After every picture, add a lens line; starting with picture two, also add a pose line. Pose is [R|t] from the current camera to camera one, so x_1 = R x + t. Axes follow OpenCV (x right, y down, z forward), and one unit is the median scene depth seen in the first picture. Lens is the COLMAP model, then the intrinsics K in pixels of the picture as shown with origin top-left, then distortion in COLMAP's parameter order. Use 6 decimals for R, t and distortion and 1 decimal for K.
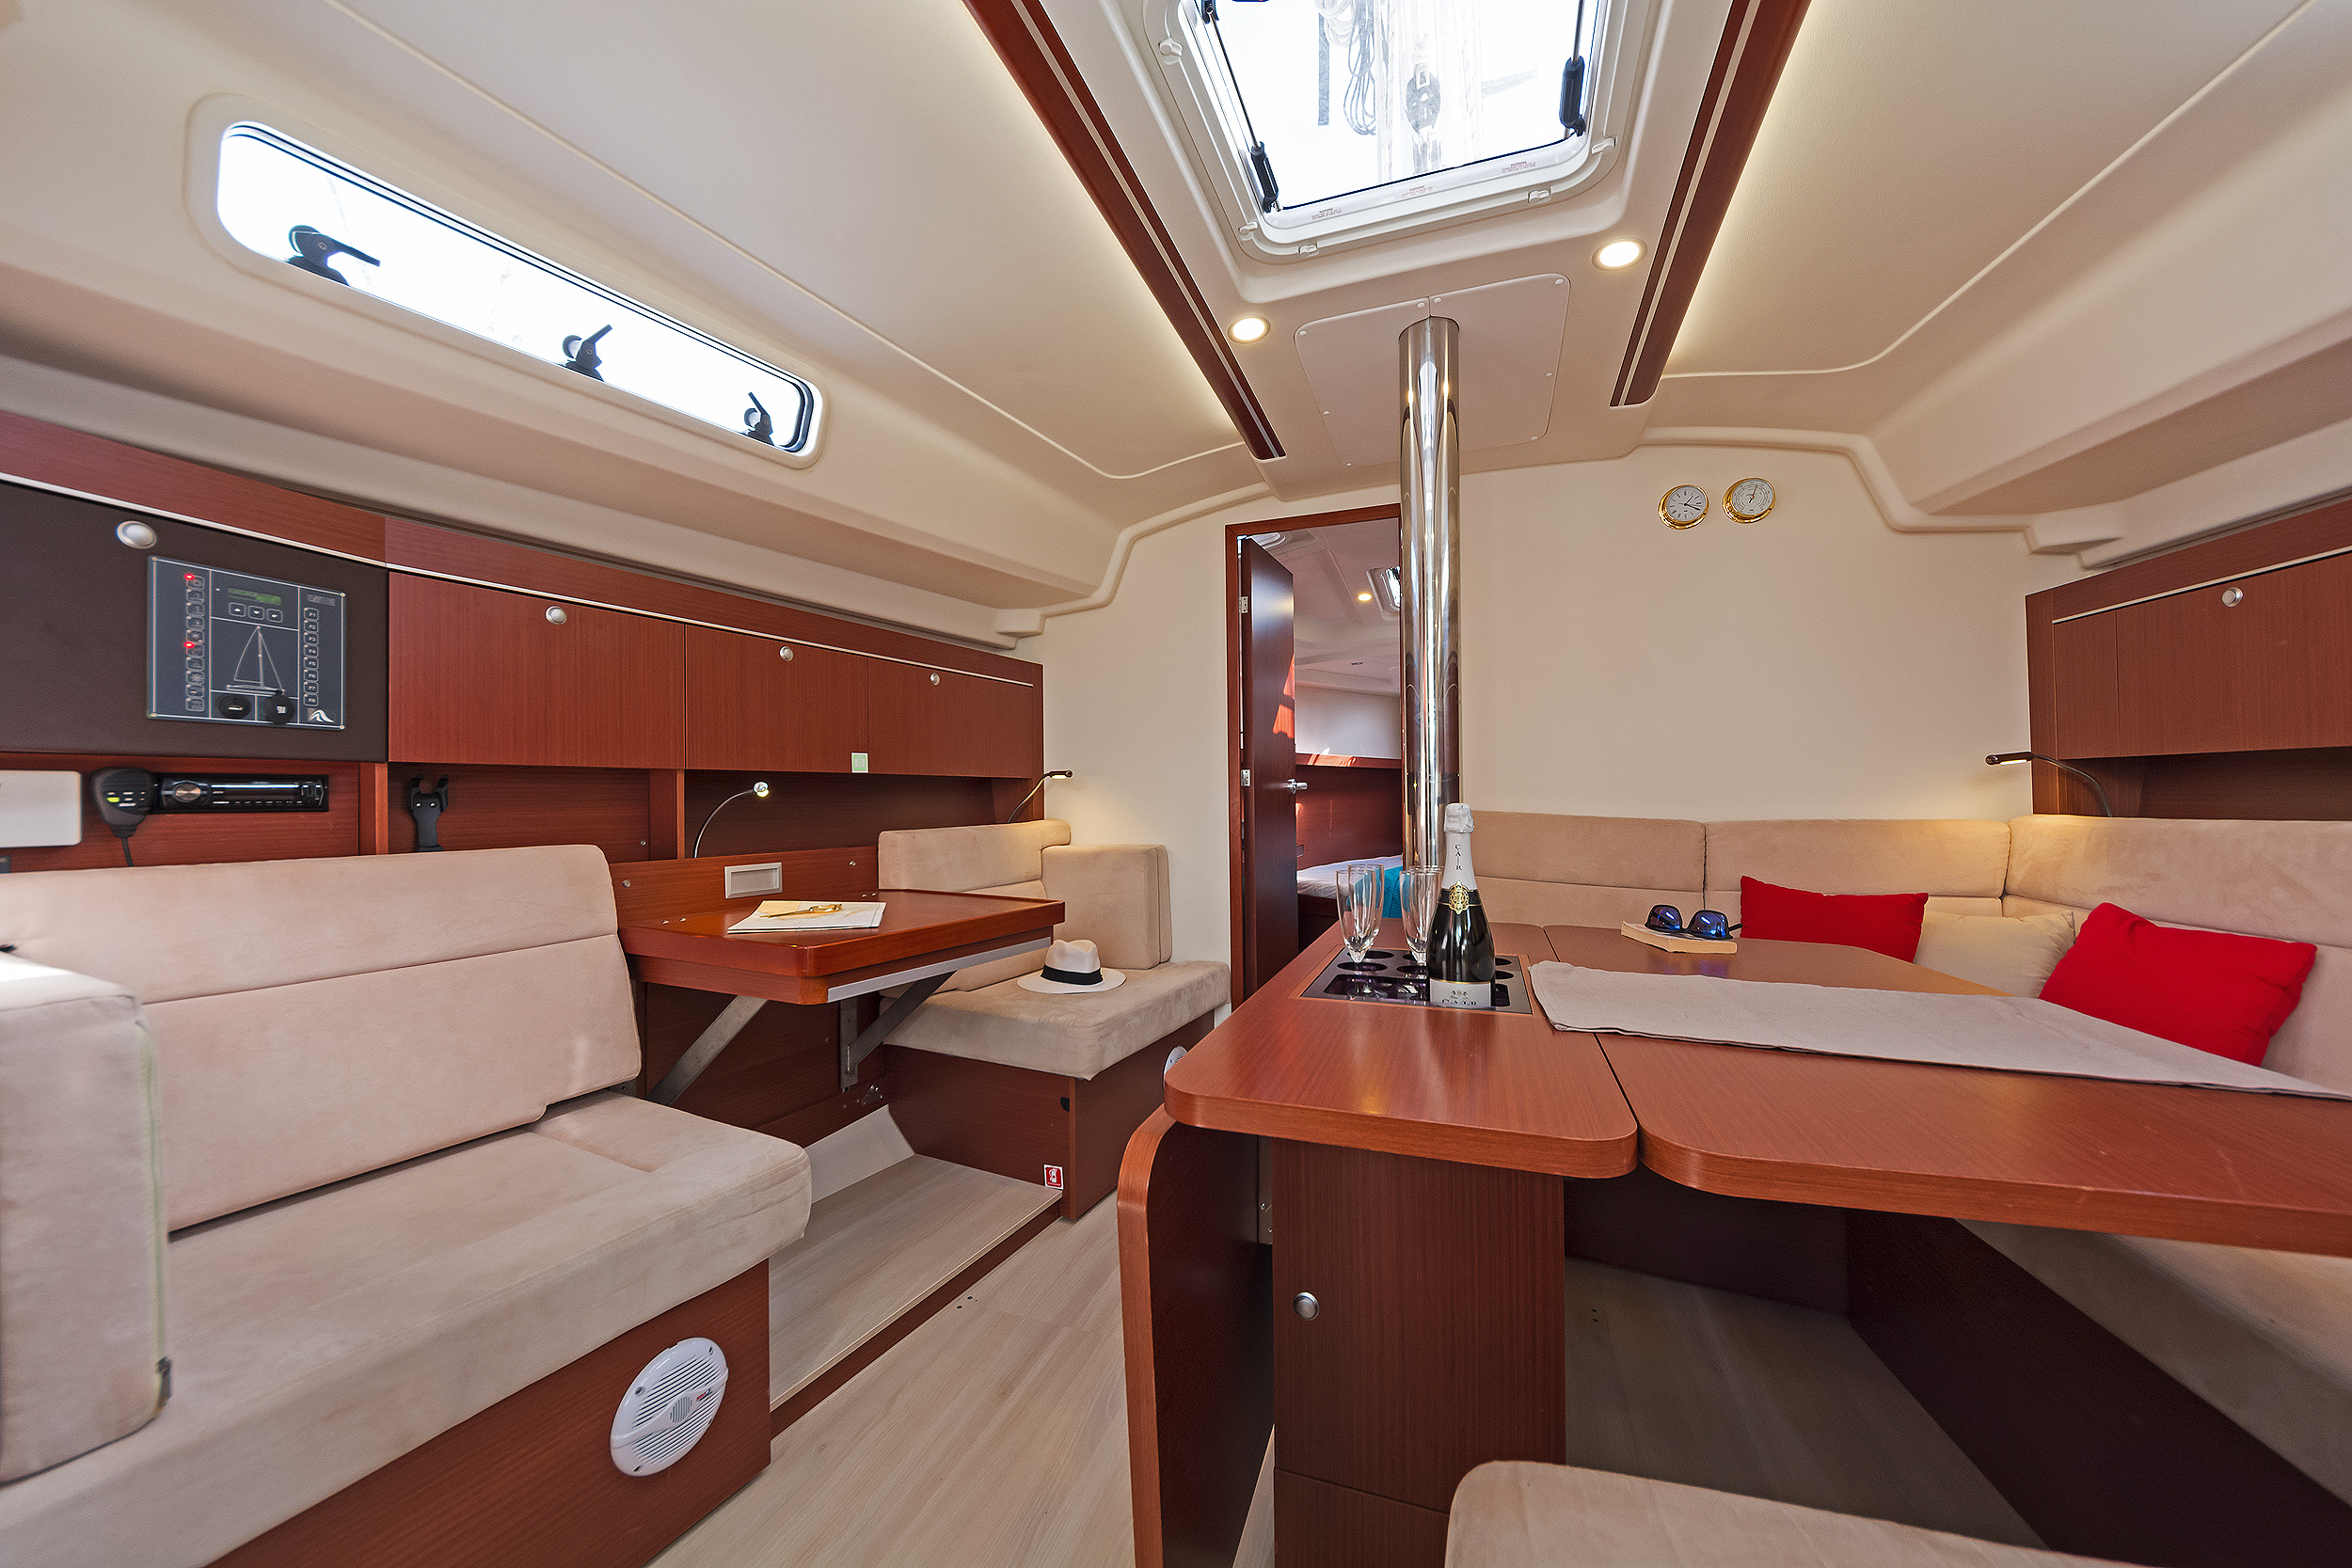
lens RADIAL K [[848.2, 0, 1171.4], [0, 848.2, 801.7], [0, 0, 1]] dist [0.017243, -0.002945]
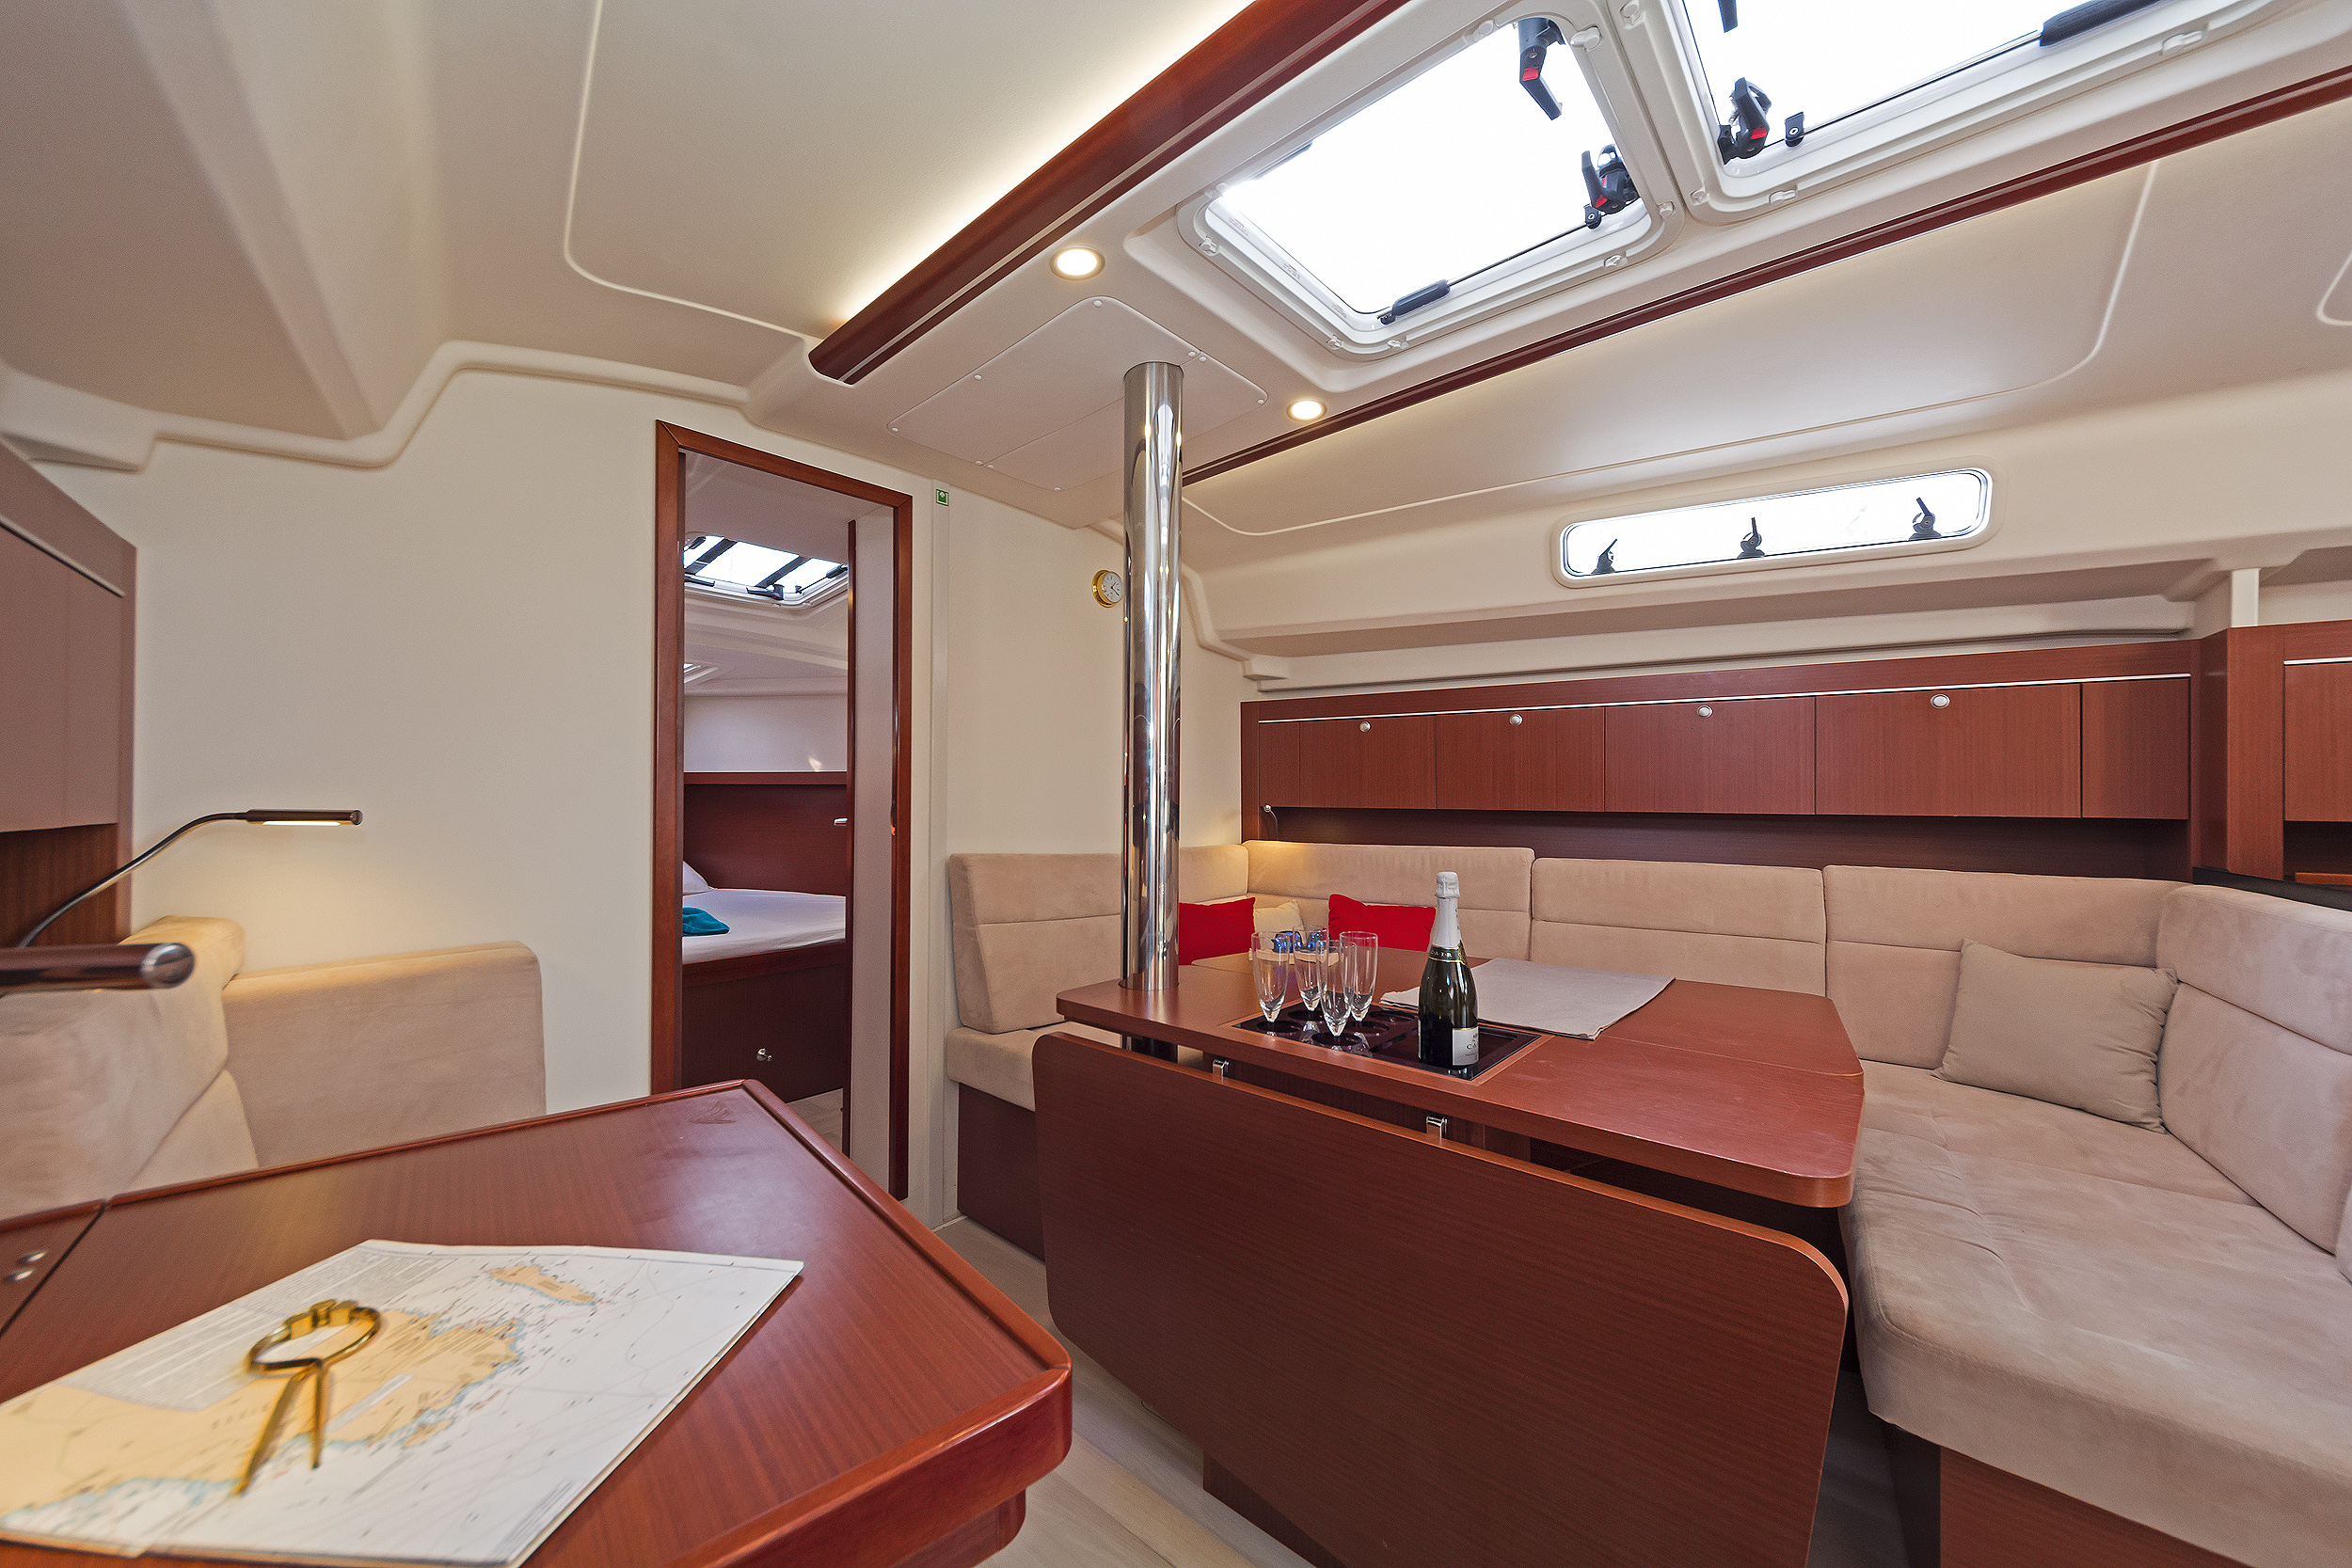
lens RADIAL K [[848.2, 0, 1171.4], [0, 848.2, 801.7], [0, 0, 1]] dist [0.017243, -0.002945]
pose [[0.372220, 0.001193, 0.928144, -0.525581], [-0.001765, 0.999998, -0.000578, -0.056071], [-0.928143, -0.001423, 0.372221, 0.552688]]
